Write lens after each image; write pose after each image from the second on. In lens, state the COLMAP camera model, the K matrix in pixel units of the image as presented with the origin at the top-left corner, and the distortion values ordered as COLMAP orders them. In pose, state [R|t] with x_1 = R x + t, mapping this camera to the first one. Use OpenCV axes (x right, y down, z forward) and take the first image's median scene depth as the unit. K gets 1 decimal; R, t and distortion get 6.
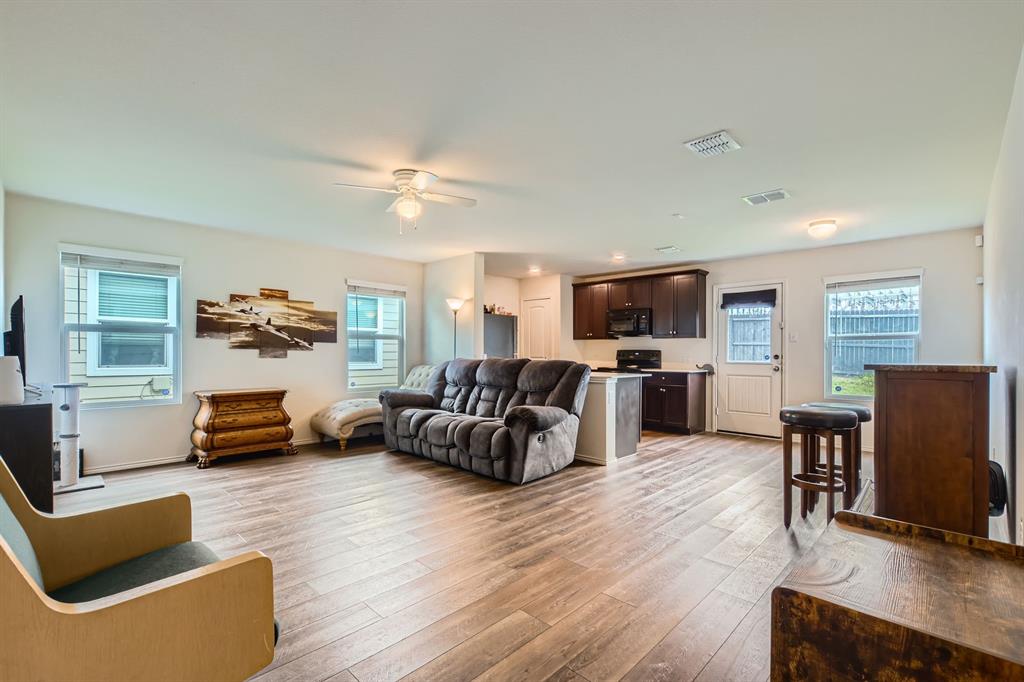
lens RADIAL K [[456.6, 0, 513.7], [0, 456.6, 353.6], [0, 0, 1]] dist [0.002470, 0.000330]
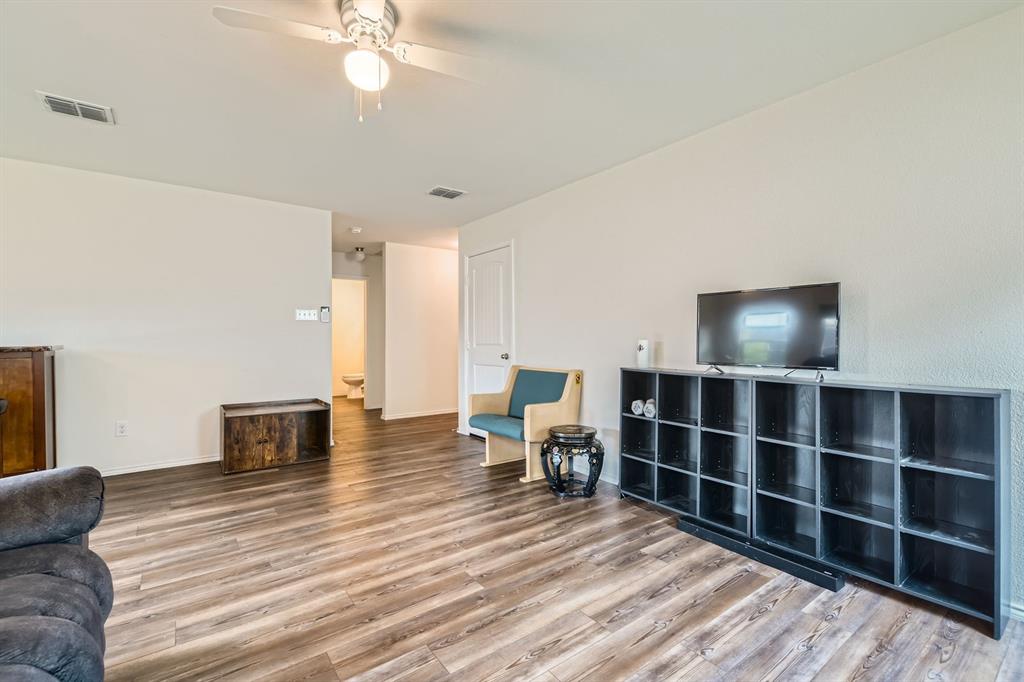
lens RADIAL K [[456.6, 0, 513.0], [0, 456.6, 337.2], [0, 0, 1]] dist [0.002470, 0.000330]
pose [[-0.986050, -0.002863, 0.166427, -0.321088], [-0.002522, 0.999994, 0.002258, -0.003190], [-0.166433, 0.001807, -0.986051, 0.987608]]
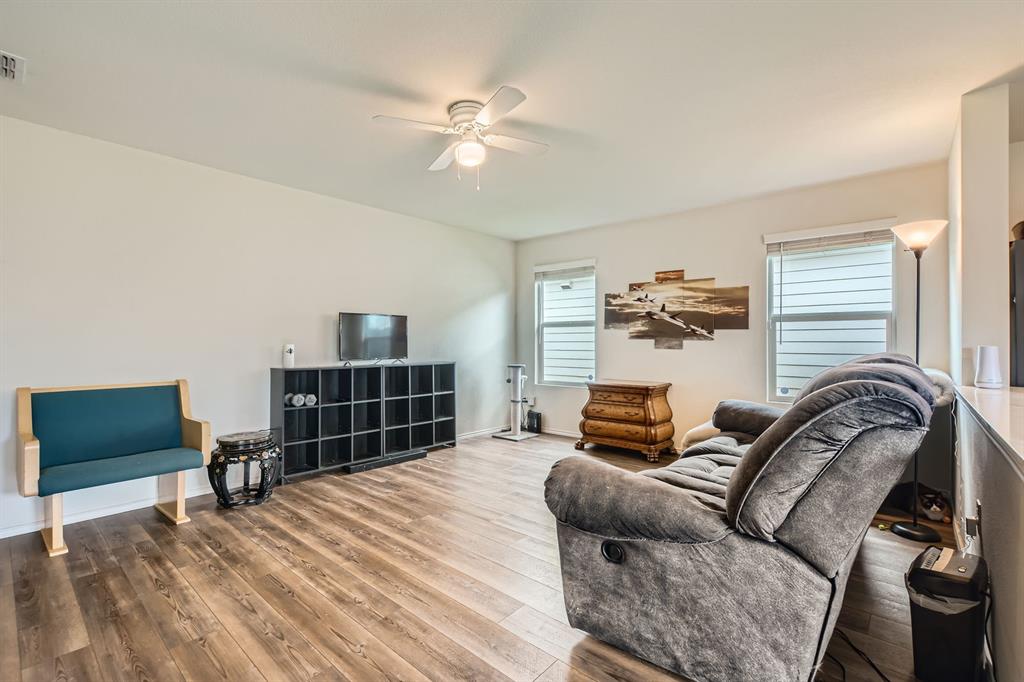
lens RADIAL K [[456.6, 0, 513.5], [0, 456.6, 343.7], [0, 0, 1]] dist [0.002470, 0.000330]
pose [[0.046620, 0.002195, -0.998910, 0.349020], [-0.001268, 0.999997, 0.002138, -0.002062], [0.998912, 0.001166, 0.046622, 0.678868]]
